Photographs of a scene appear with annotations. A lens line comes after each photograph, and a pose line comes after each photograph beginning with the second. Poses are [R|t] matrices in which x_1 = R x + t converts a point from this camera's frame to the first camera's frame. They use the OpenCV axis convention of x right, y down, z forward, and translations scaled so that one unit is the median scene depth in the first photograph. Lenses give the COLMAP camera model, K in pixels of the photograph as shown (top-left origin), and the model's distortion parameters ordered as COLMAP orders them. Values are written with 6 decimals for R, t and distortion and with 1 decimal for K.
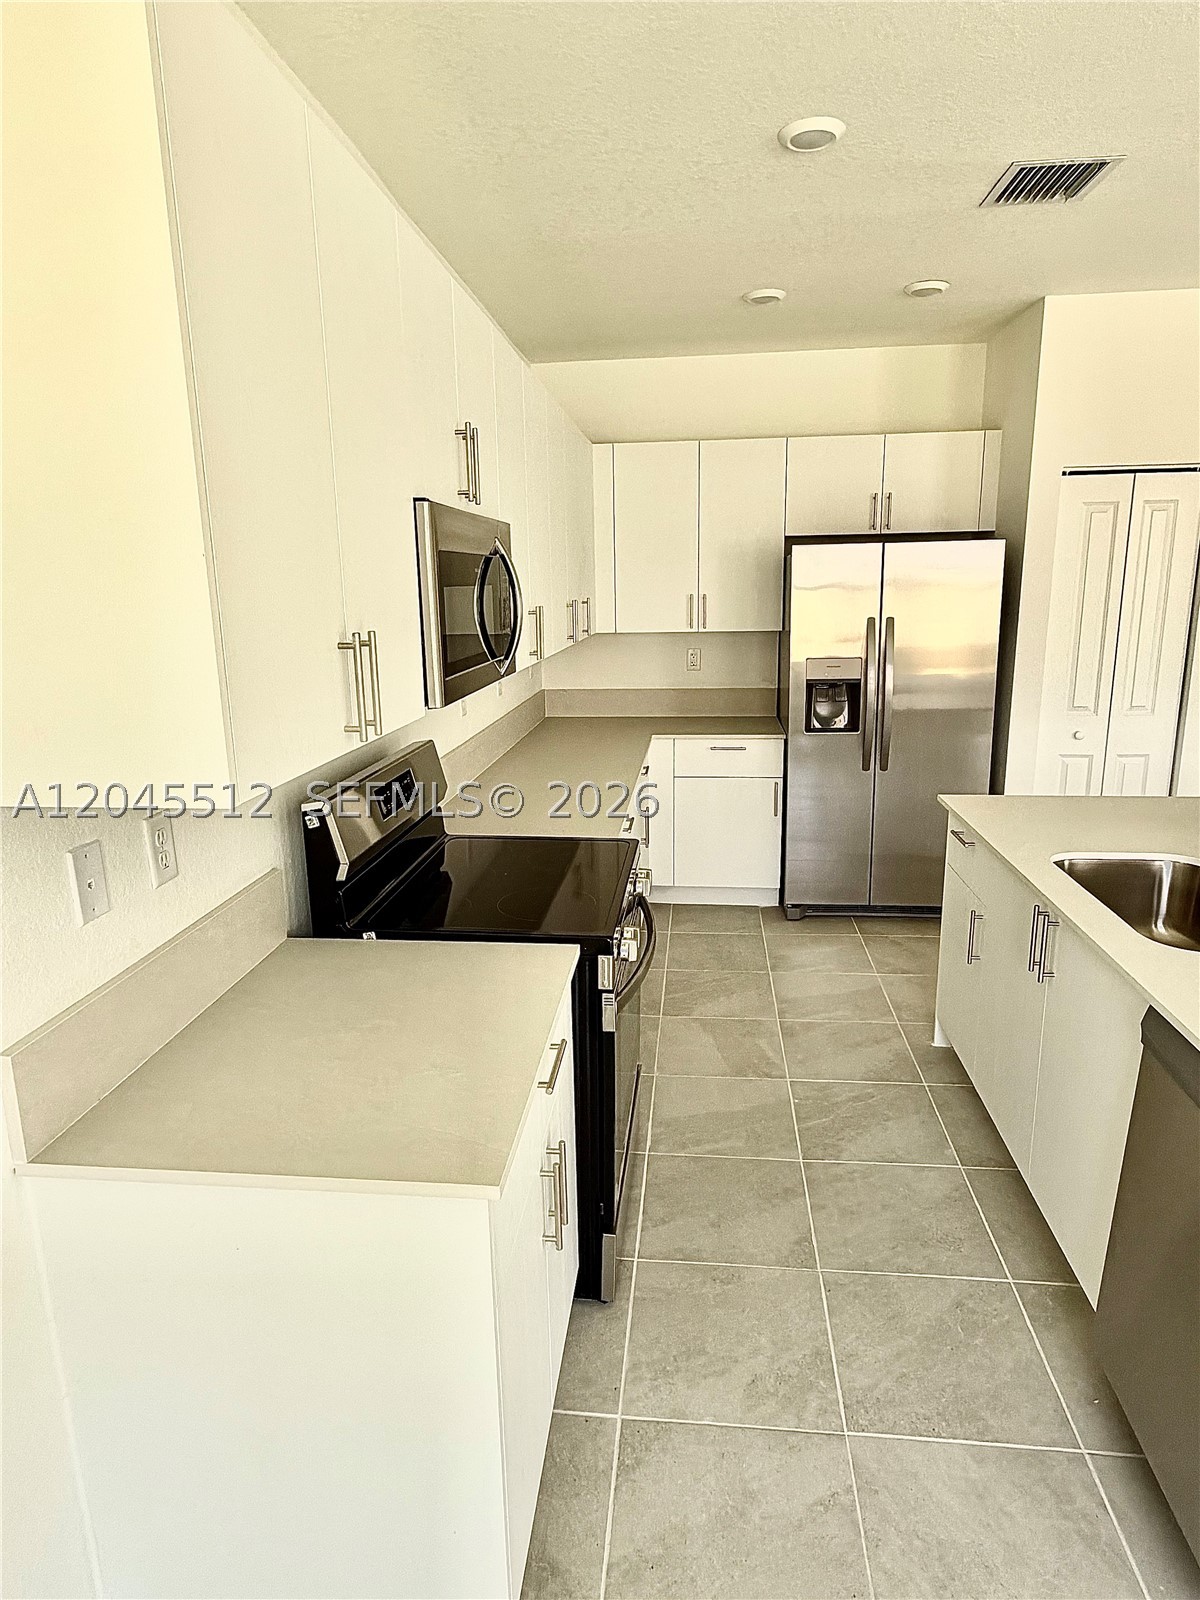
lens RADIAL K [[938.5, 0, 605.1], [0, 938.5, 793.0], [0, 0, 1]] dist [0.057662, -0.044233]
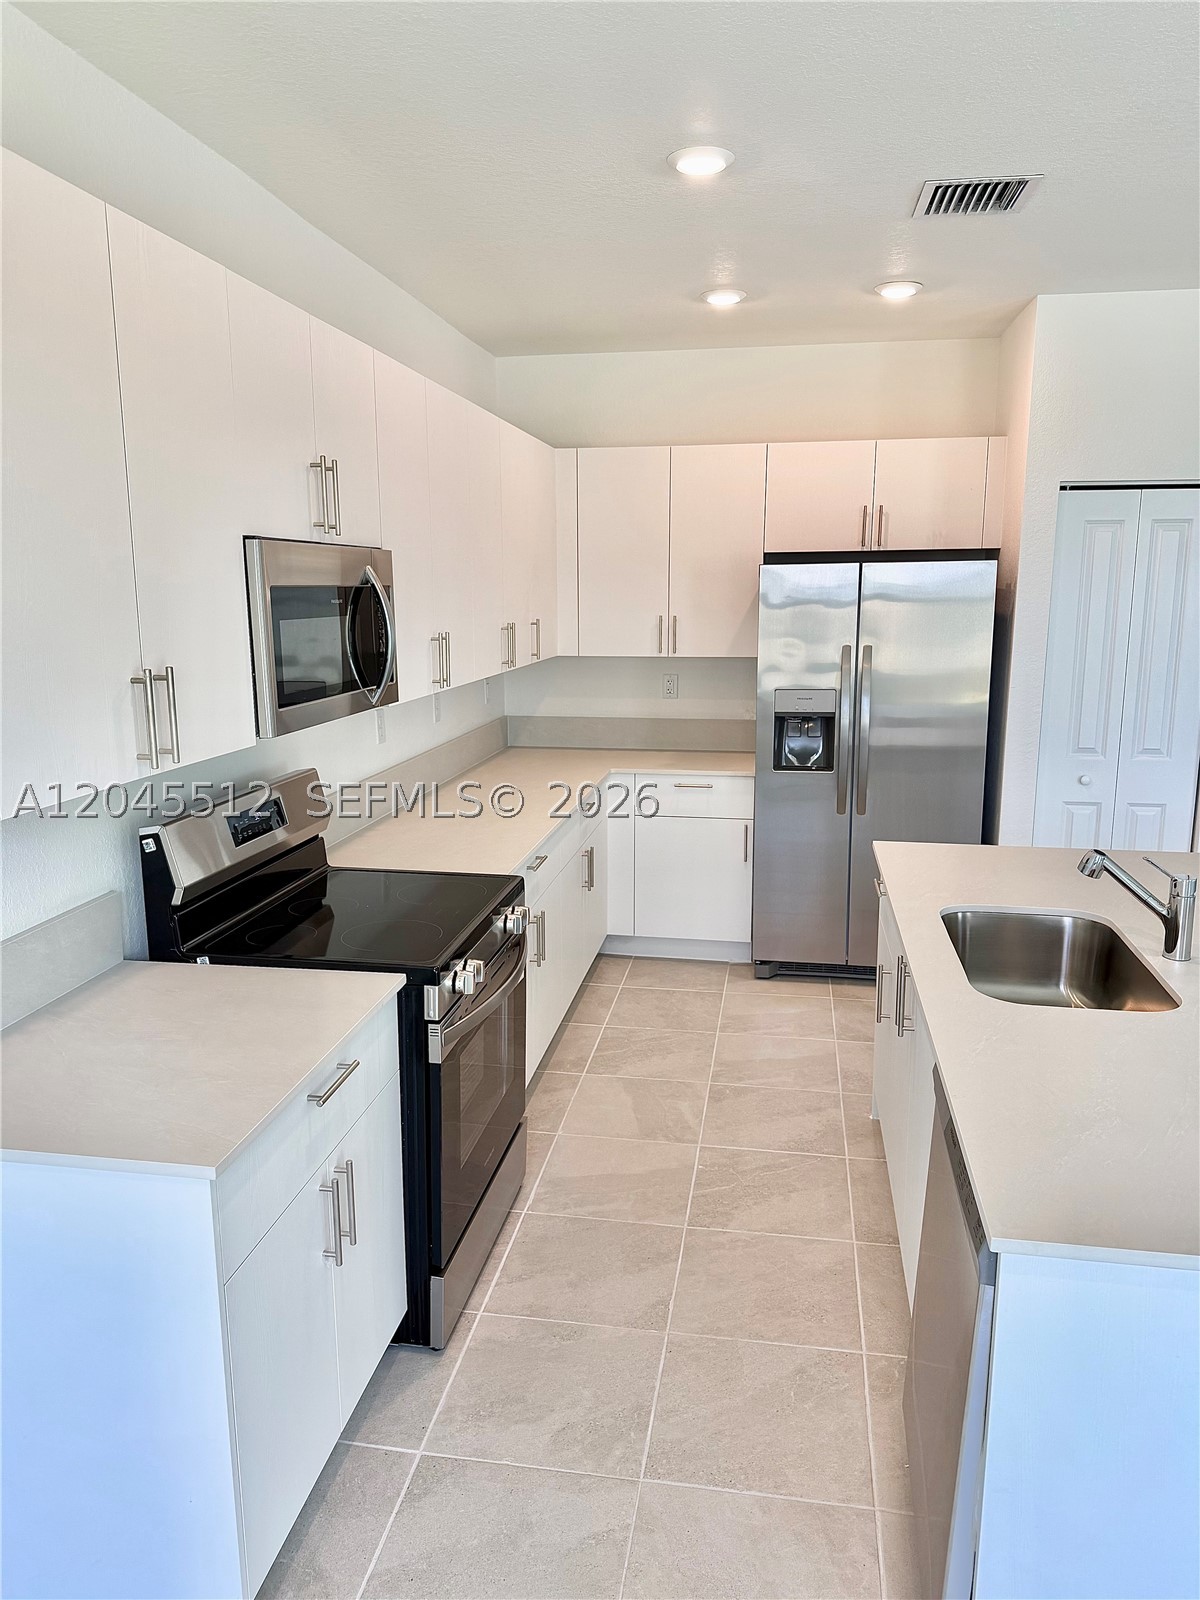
lens RADIAL K [[1127.7, 0, 600.0], [0, 1127.7, 800.0], [0, 0, 1]] dist [0.185459, -0.265552]
pose [[0.997710, 0.026638, -0.062173, 0.178543], [-0.028539, 0.999146, -0.029890, 0.003278], [0.061323, 0.031596, 0.997618, -0.151830]]
